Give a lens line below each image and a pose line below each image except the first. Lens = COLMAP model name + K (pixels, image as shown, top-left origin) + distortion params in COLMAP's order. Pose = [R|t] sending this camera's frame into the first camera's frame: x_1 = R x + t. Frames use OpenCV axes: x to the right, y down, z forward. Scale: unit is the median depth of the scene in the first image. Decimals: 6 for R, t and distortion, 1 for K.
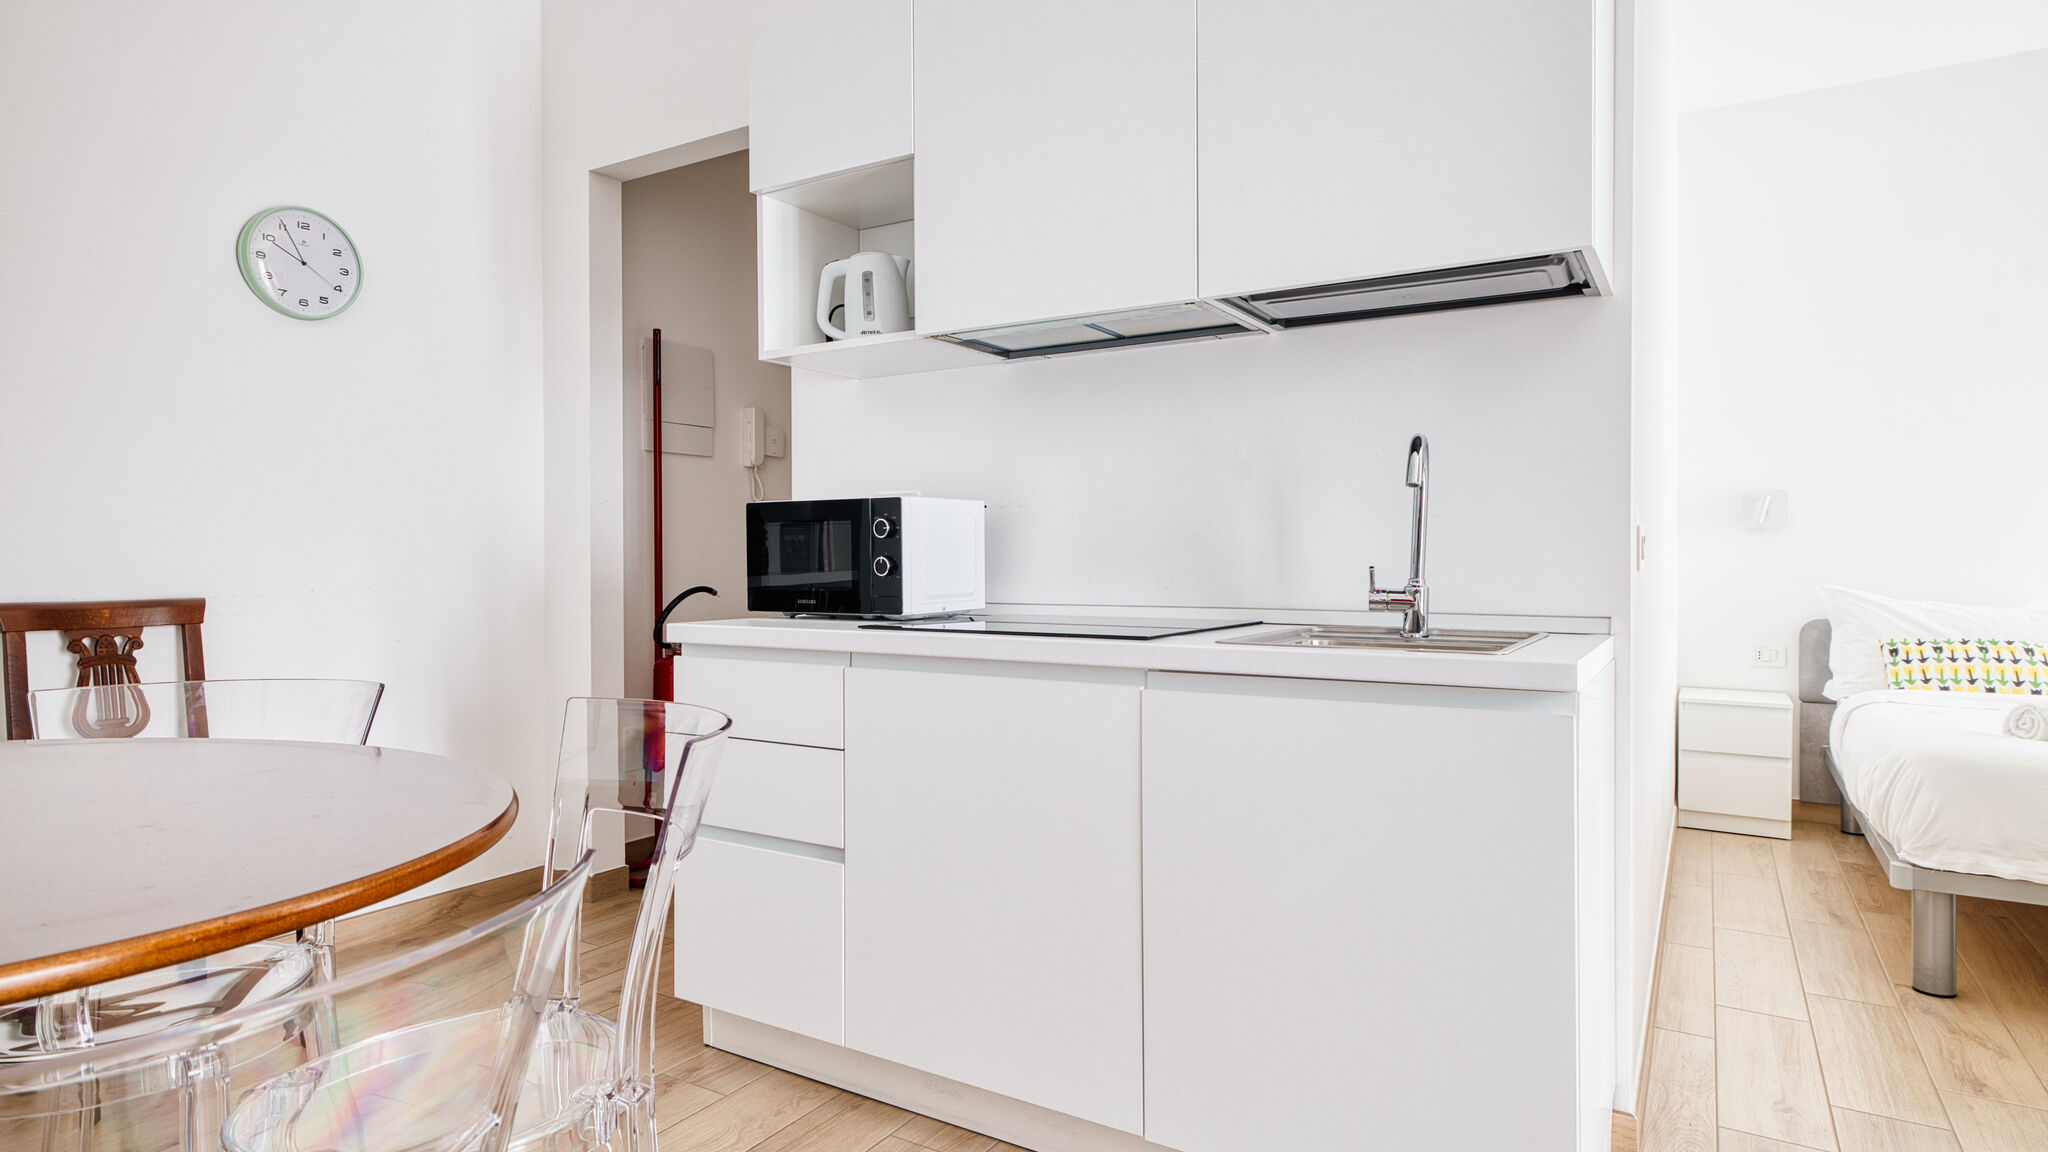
lens RADIAL K [[1131.4, 0, 1023.3], [0, 1131.4, 563.6], [0, 0, 1]] dist [0.006021, 0.001733]
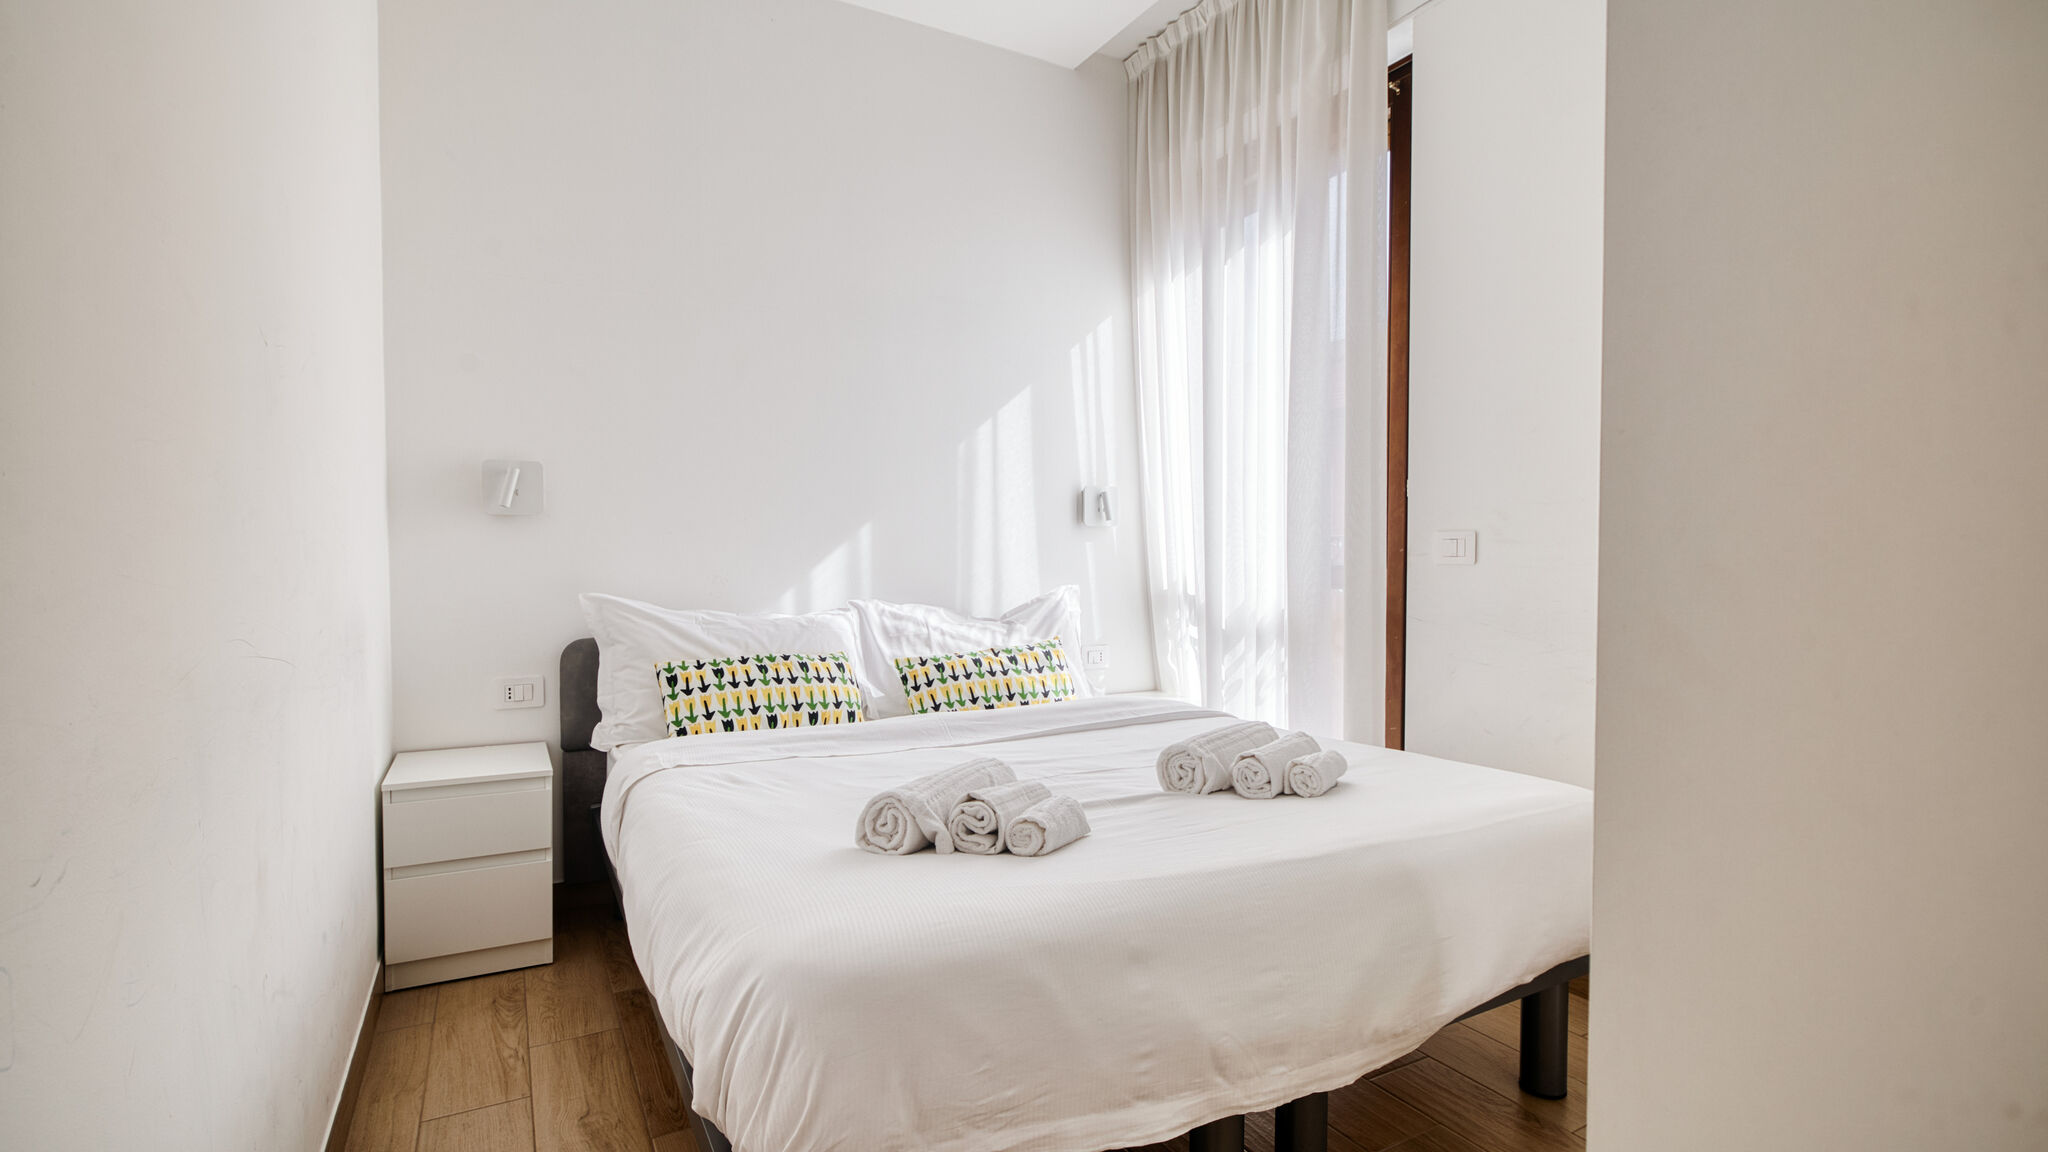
lens RADIAL K [[980.1, 0, 1026.5], [0, 980.1, 570.1], [0, 0, 1]] dist [0.003249, -0.000183]
pose [[0.505932, -0.014832, 0.862446, 0.316807], [0.005984, 0.999888, 0.013685, -0.004059], [-0.862553, -0.001763, 0.505964, 0.457641]]
